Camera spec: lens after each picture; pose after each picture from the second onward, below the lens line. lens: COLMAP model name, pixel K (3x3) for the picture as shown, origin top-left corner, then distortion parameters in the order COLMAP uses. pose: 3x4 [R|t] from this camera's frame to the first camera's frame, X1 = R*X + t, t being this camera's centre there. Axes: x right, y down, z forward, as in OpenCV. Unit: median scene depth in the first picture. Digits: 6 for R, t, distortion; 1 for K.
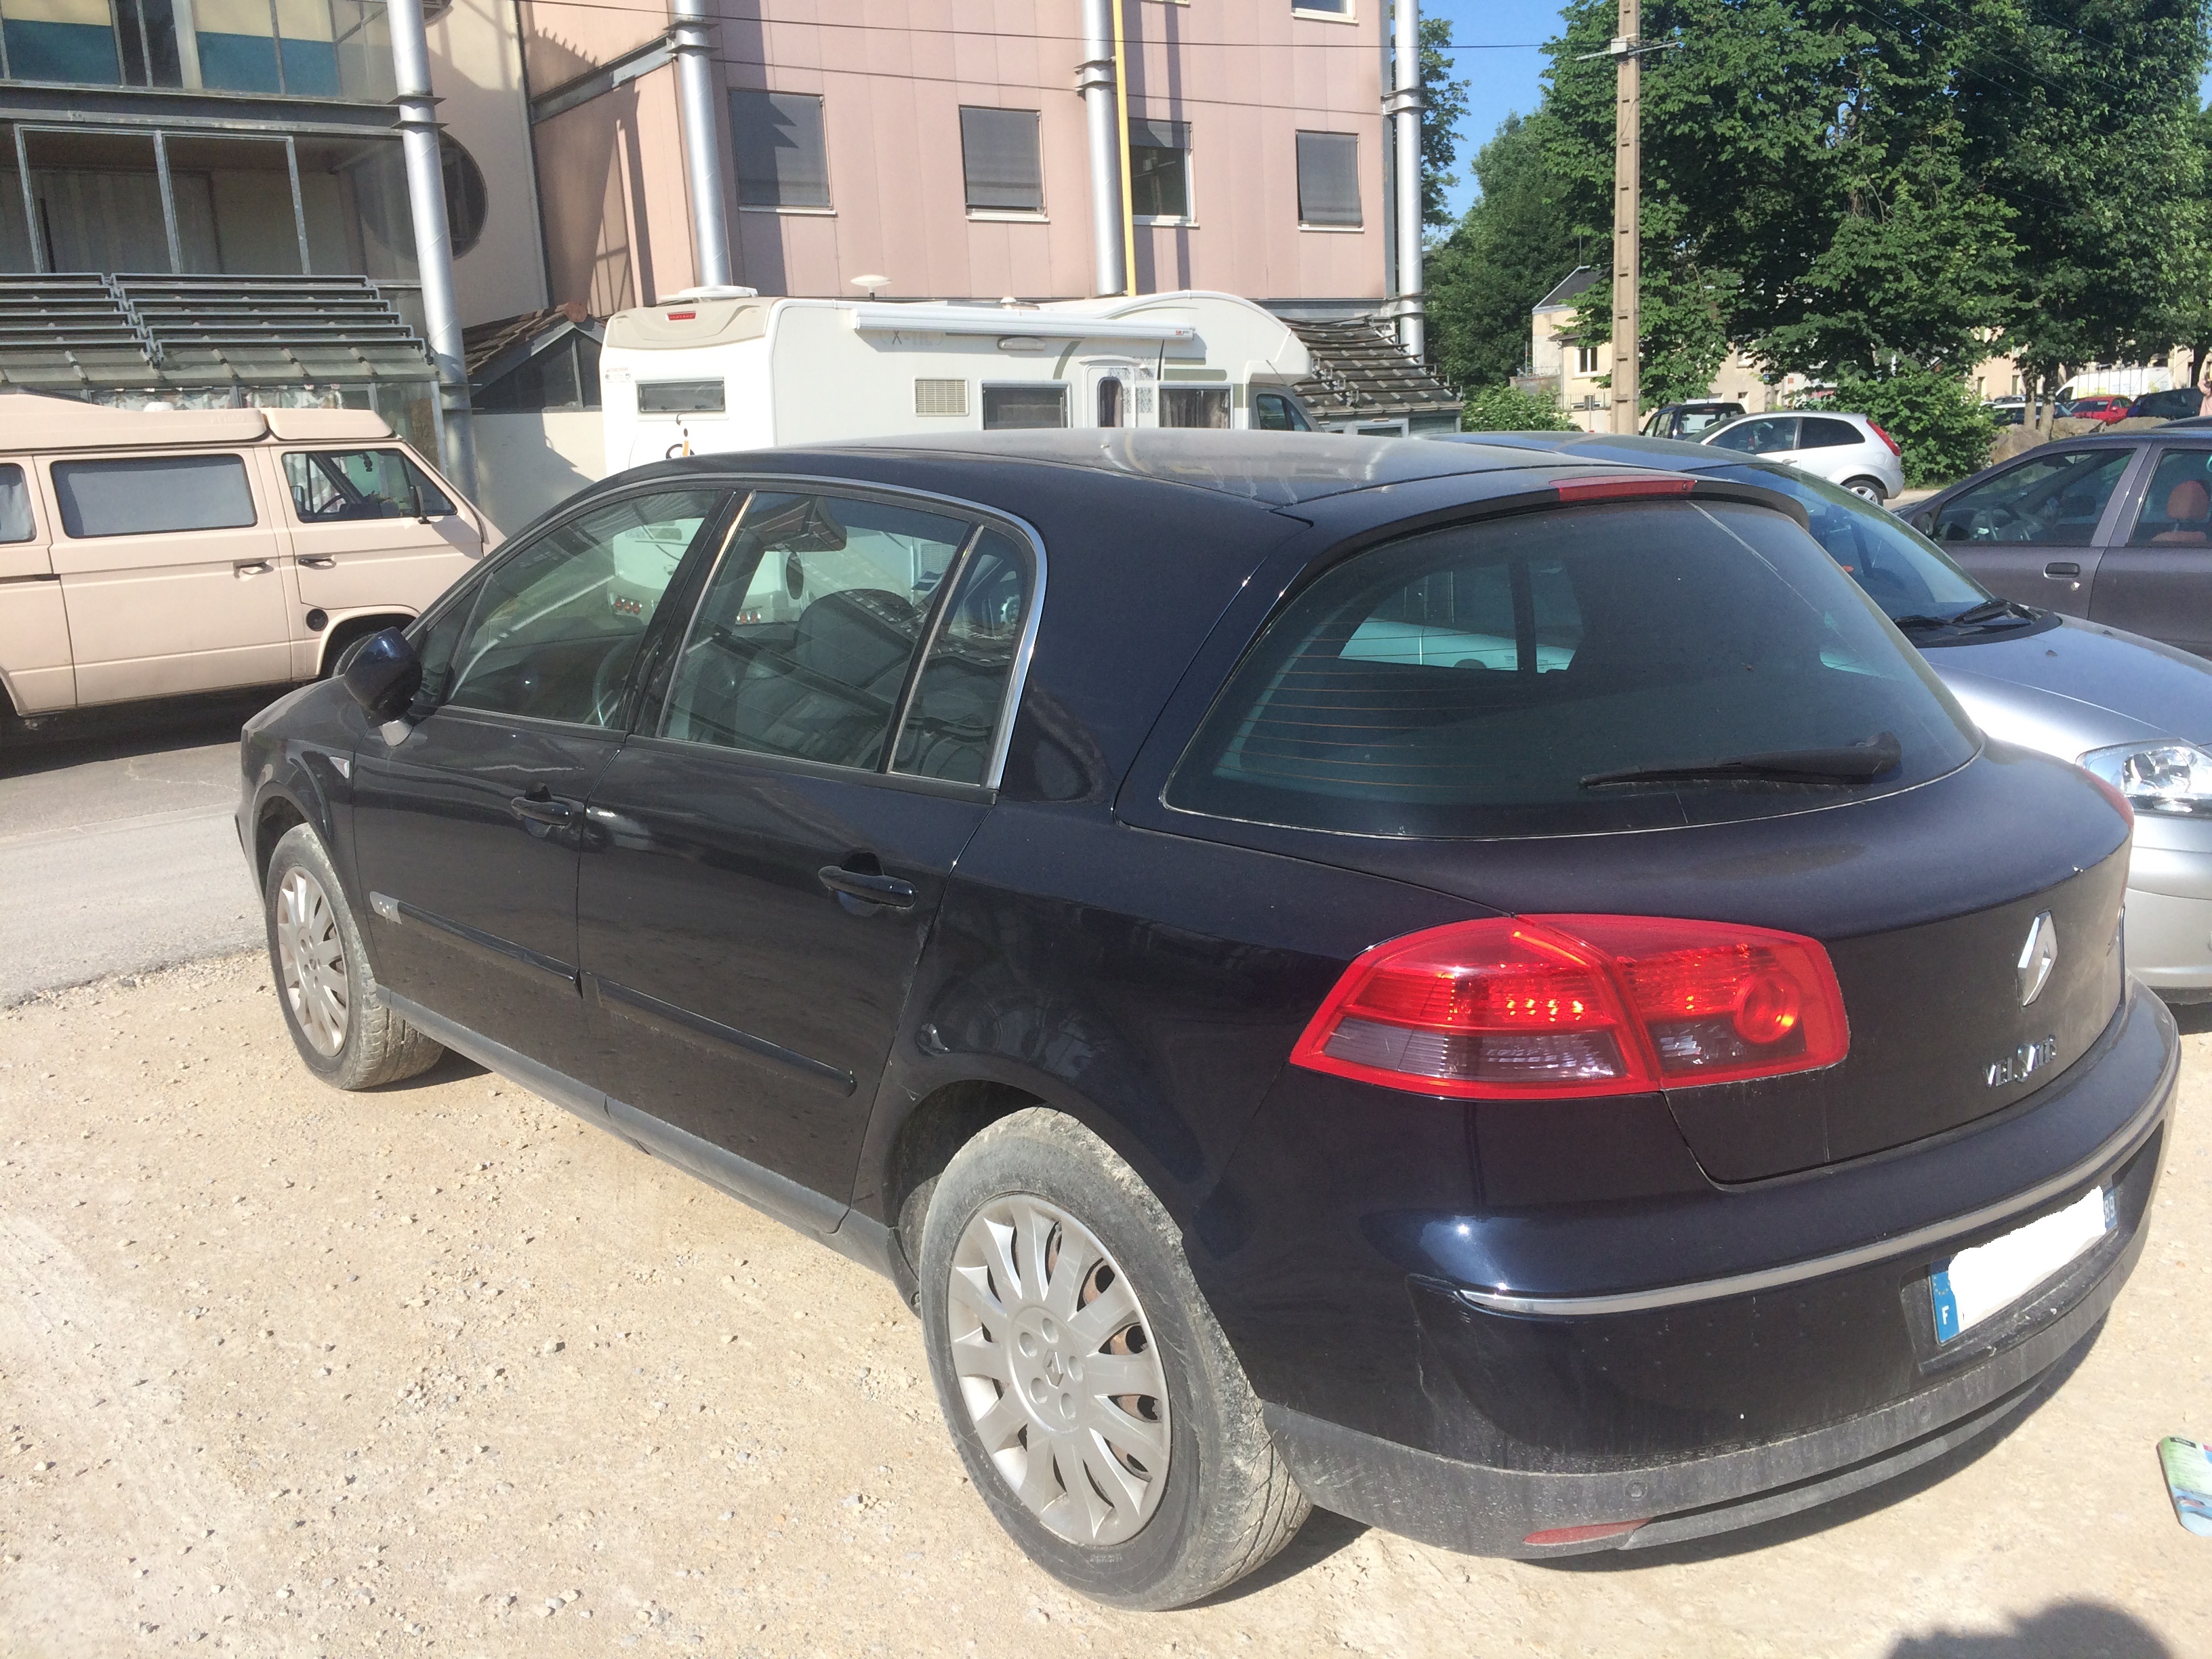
lens RADIAL K [[1842.0, 0, 1106.0], [0, 1842.0, 829.5], [0, 0, 1]] dist [0.054990, -0.075479]
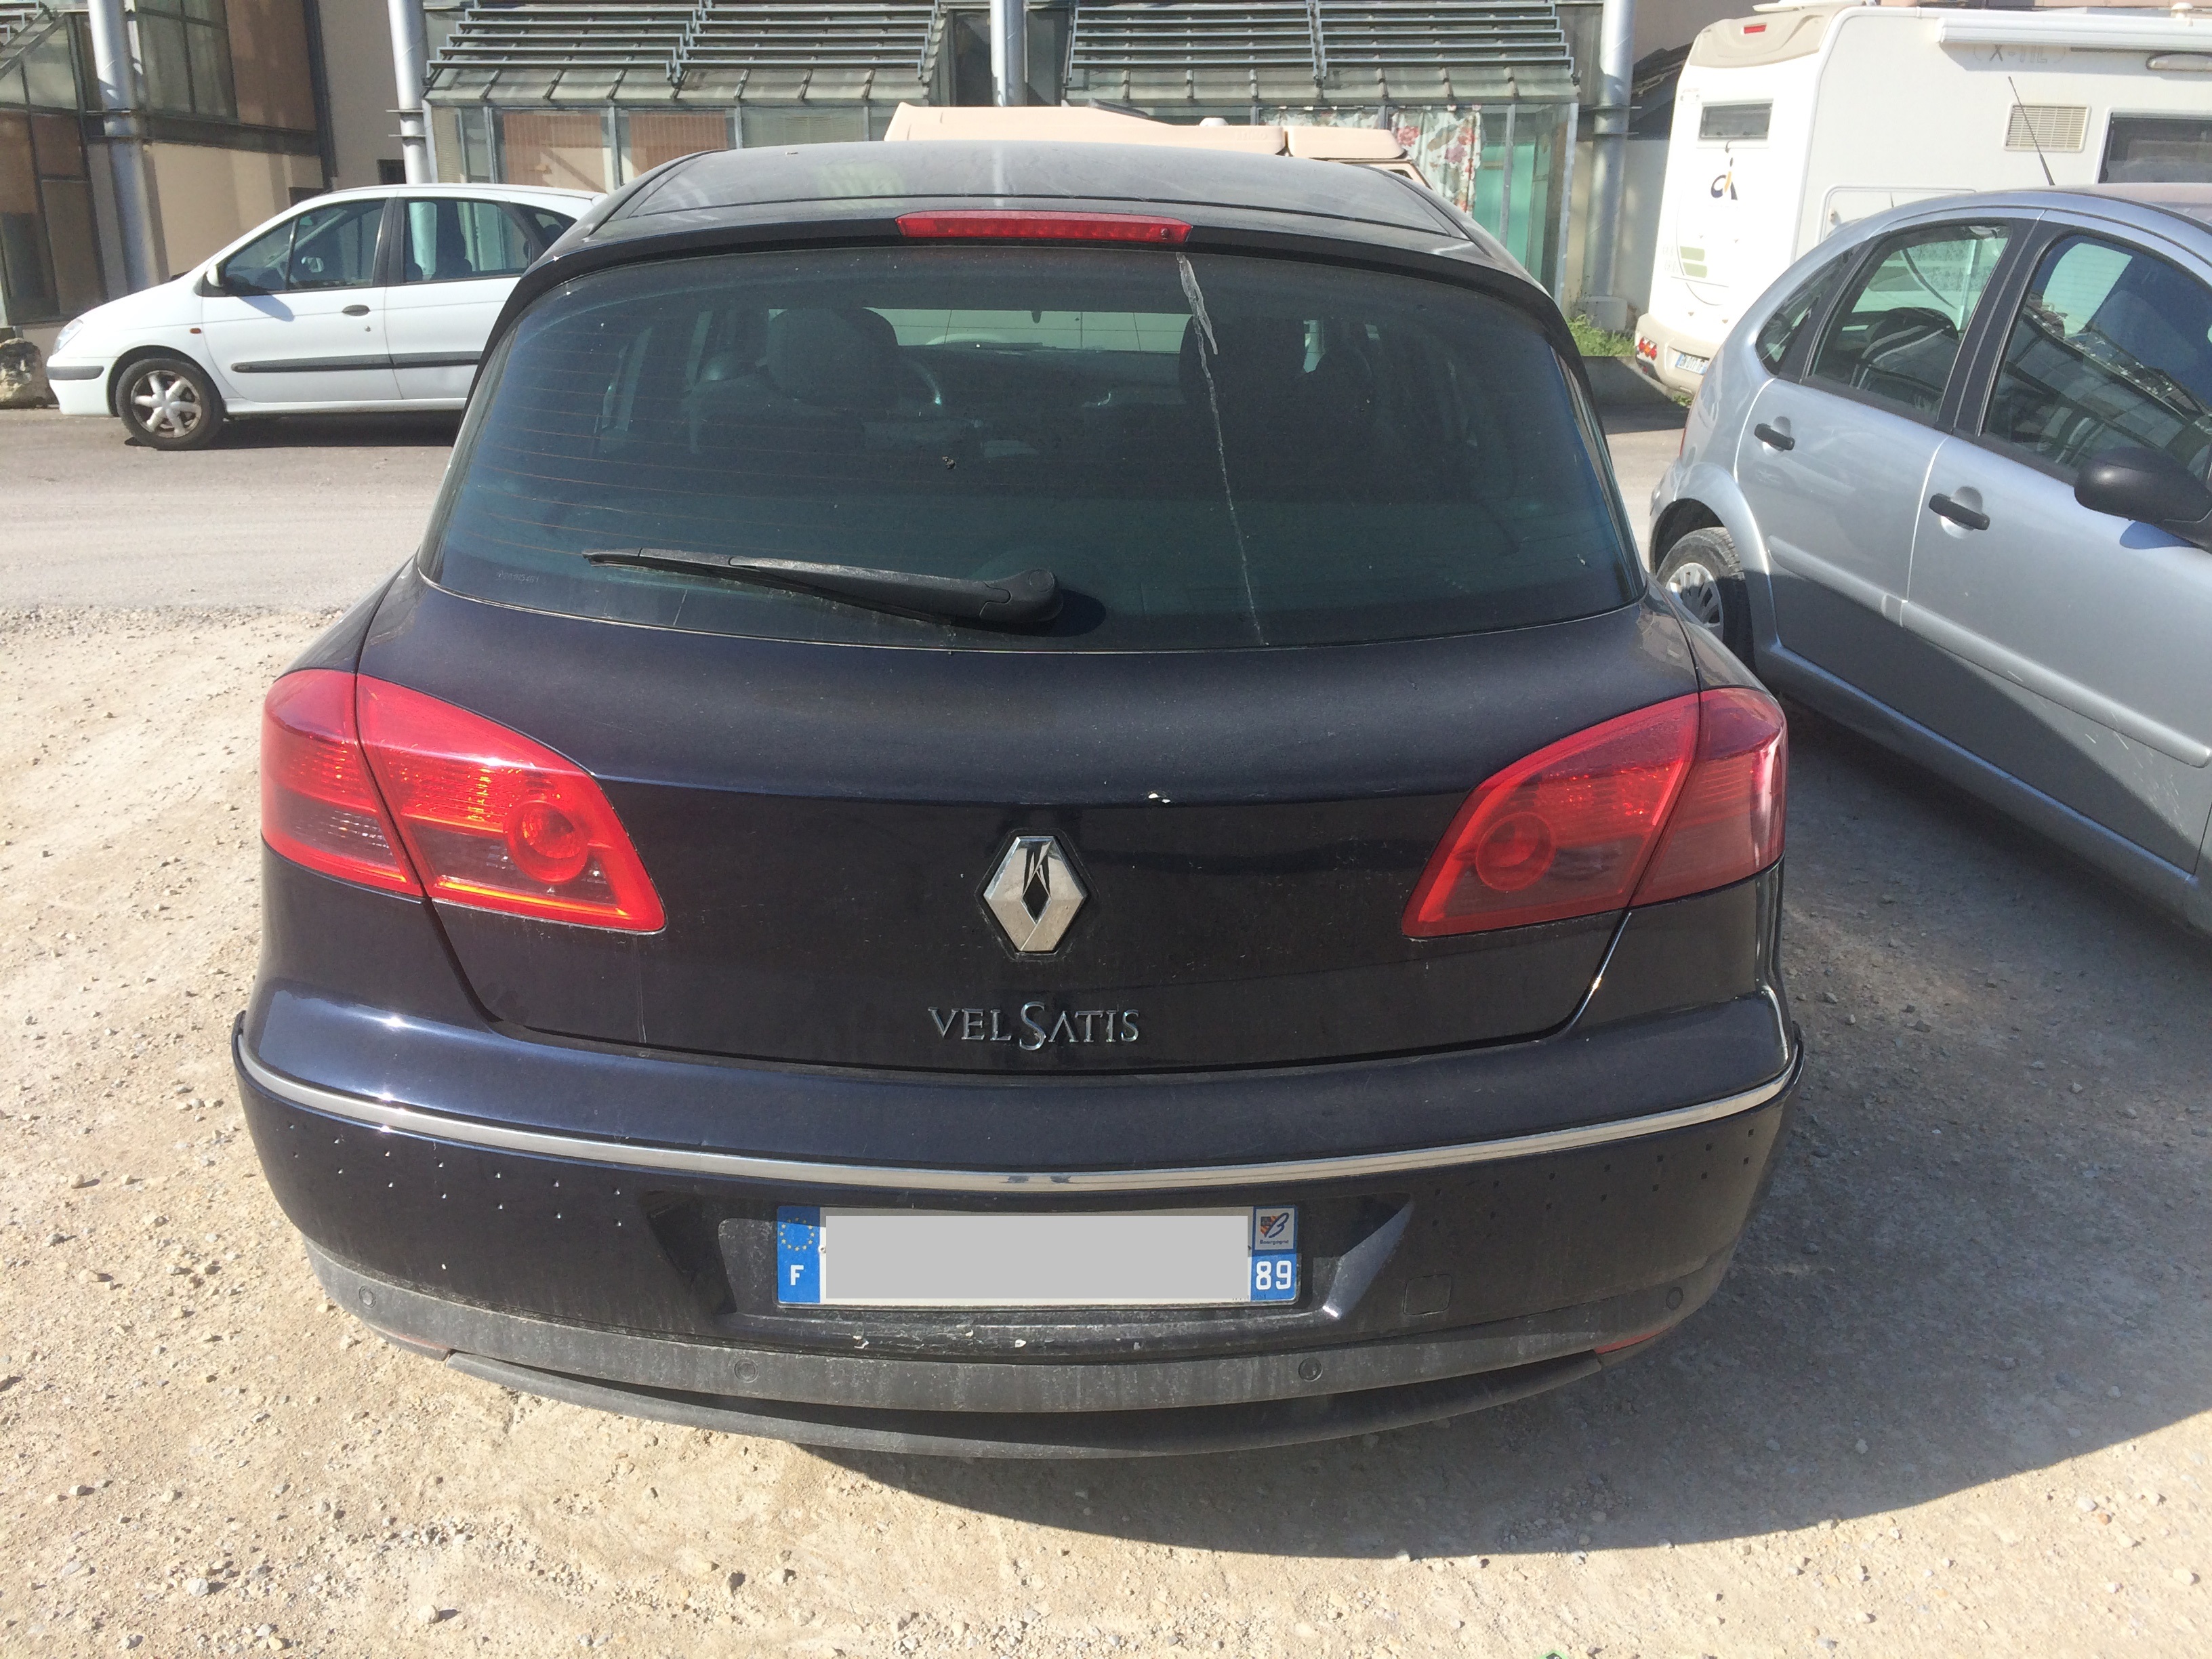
lens RADIAL K [[1842.0, 0, 1106.0], [0, 1842.0, 829.5], [0, 0, 1]] dist [0.054990, -0.075479]
pose [[0.786002, 0.240141, -0.569678, 0.104172], [-0.162324, 0.969309, 0.184637, -0.010699], [0.596533, -0.052652, 0.800860, 0.047223]]
